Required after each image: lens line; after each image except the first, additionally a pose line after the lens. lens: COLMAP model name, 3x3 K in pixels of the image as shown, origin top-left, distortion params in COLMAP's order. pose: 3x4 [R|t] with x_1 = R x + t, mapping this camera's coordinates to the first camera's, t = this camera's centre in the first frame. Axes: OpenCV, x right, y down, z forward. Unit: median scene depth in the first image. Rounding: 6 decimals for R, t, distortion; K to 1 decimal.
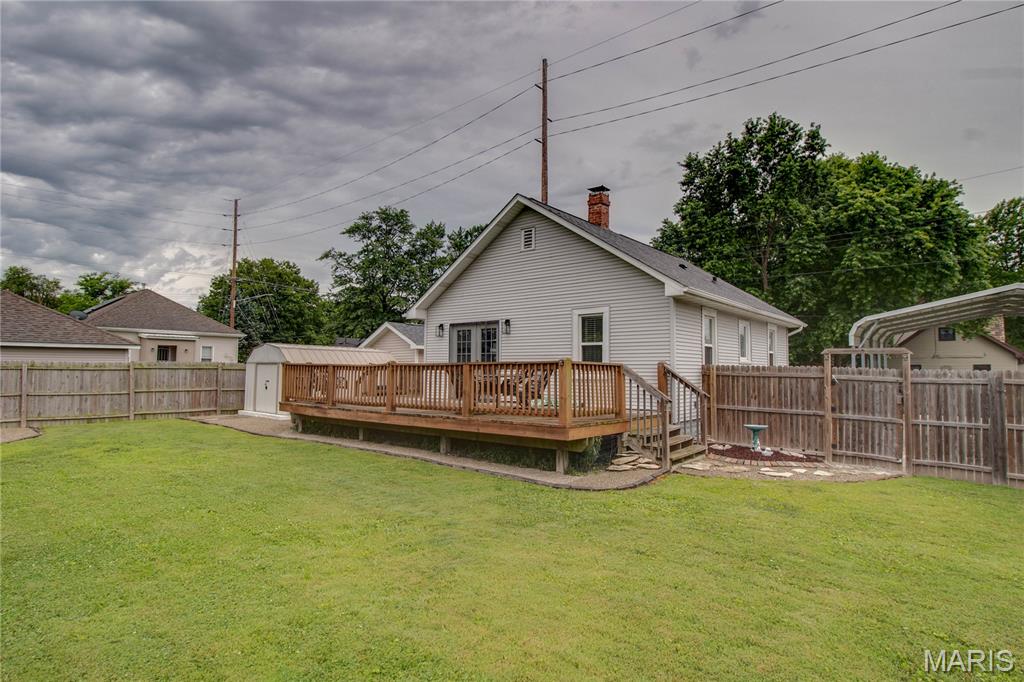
lens RADIAL K [[542.4, 0, 529.8], [0, 542.4, 337.4], [0, 0, 1]] dist [-0.002127, 0.000589]
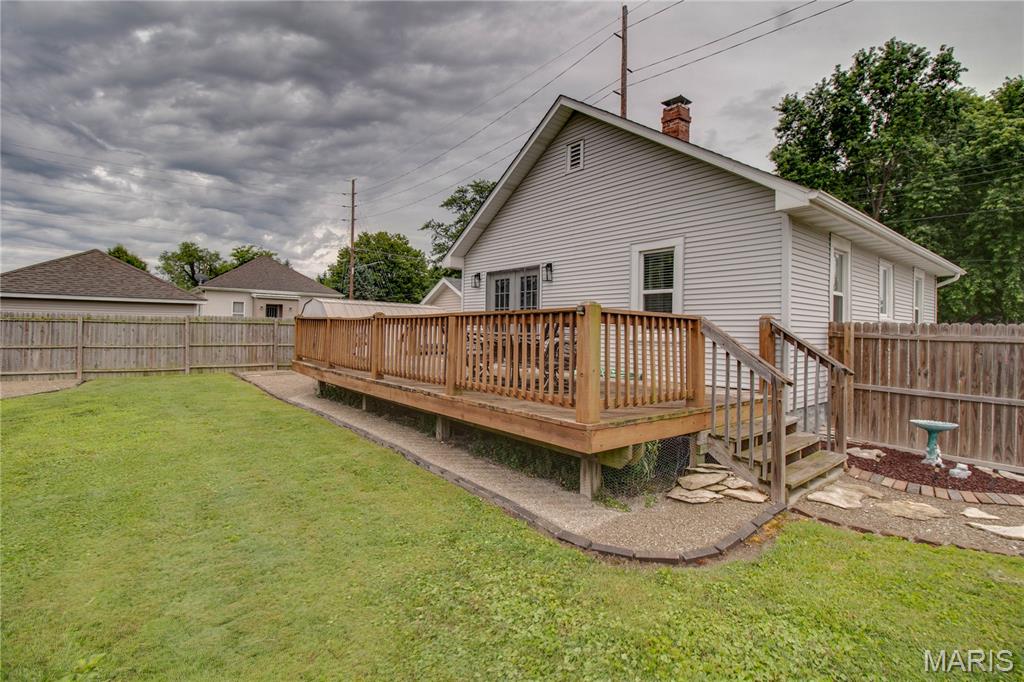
lens RADIAL K [[483.4, 0, 508.1], [0, 483.4, 324.1], [0, 0, 1]] dist [-0.022058, -0.002498]
pose [[0.975307, 0.008690, -0.220683, 0.052036], [0.001662, 0.998908, 0.046682, 0.020621], [0.220847, -0.045896, 0.974228, 0.280807]]
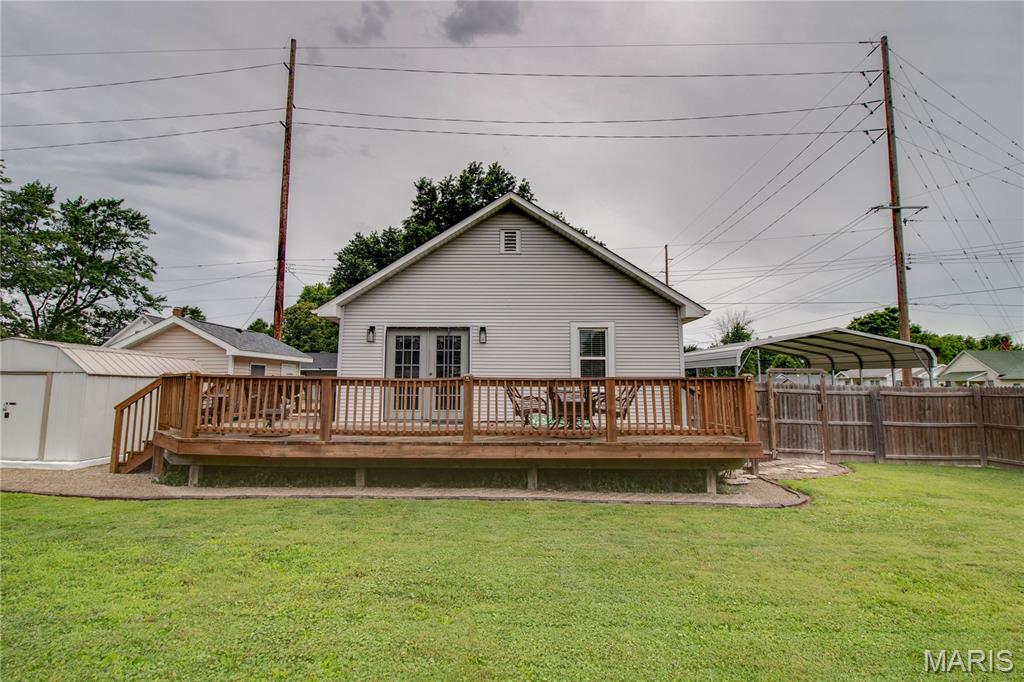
lens RADIAL K [[520.4, 0, 512.6], [0, 520.4, 315.4], [0, 0, 1]] dist [-0.003380, -0.003016]
pose [[0.787478, 0.080210, 0.611101, -0.484015], [-0.038559, 0.995965, -0.081037, 0.013723], [-0.615136, 0.040252, 0.787393, 0.284370]]
